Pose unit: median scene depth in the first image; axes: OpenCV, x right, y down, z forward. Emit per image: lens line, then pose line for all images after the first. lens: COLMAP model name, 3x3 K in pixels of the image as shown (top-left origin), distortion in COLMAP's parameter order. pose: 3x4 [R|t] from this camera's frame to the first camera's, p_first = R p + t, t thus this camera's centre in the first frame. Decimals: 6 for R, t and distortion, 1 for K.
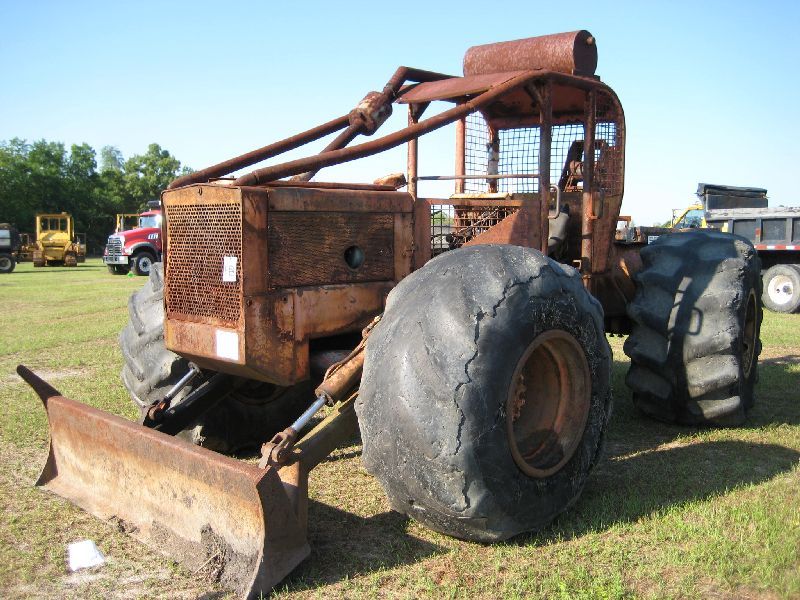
lens RADIAL K [[817.0, 0, 400.0], [0, 817.0, 300.0], [0, 0, 1]] dist [-0.139202, 0.125801]
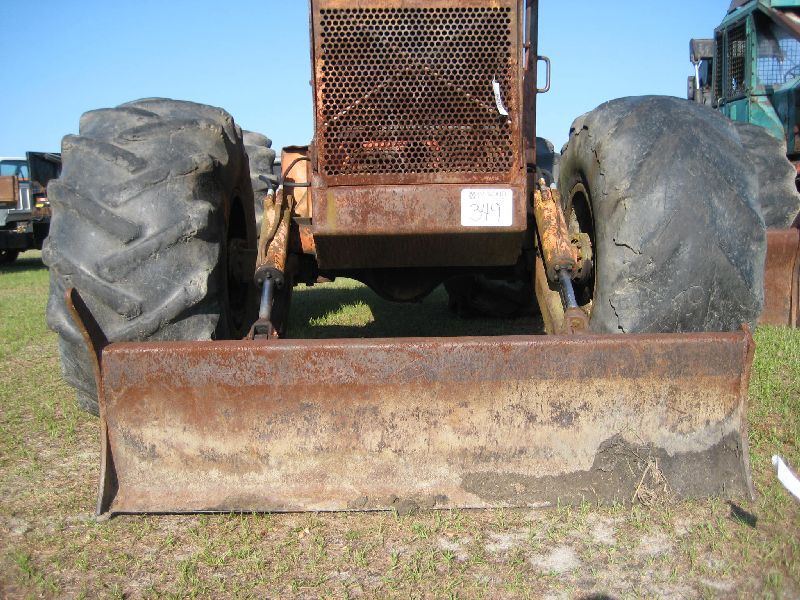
lens RADIAL K [[817.0, 0, 400.0], [0, 817.0, 300.0], [0, 0, 1]] dist [-0.139202, 0.125801]
pose [[0.717602, -0.106079, 0.688327, -0.736951], [0.084939, 0.994285, 0.064679, 0.080023], [-0.691254, 0.012052, 0.722511, 0.518347]]
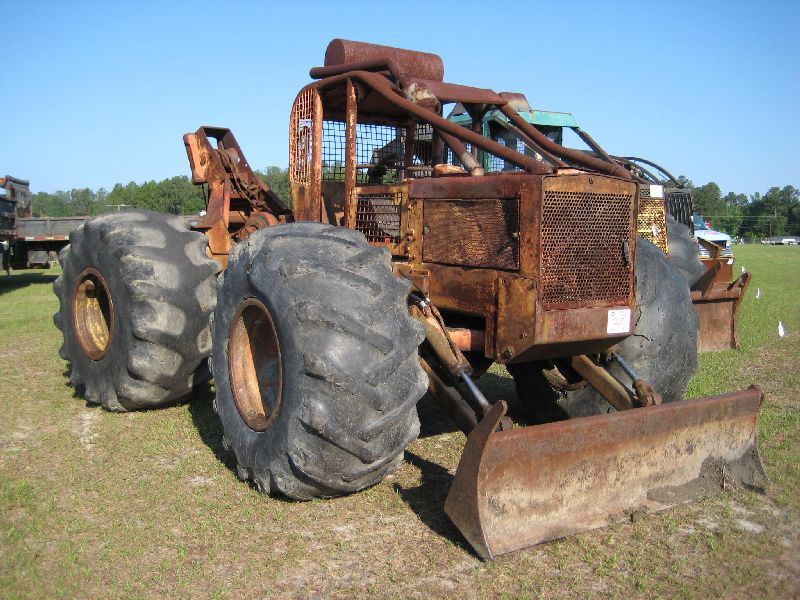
lens RADIAL K [[817.0, 0, 400.0], [0, 817.0, 300.0], [0, 0, 1]] dist [-0.139202, 0.125801]
pose [[0.251317, -0.096397, 0.963093, -1.304731], [0.077232, 0.993853, 0.079323, -0.082056], [-0.964819, 0.054446, 0.257217, 0.964368]]
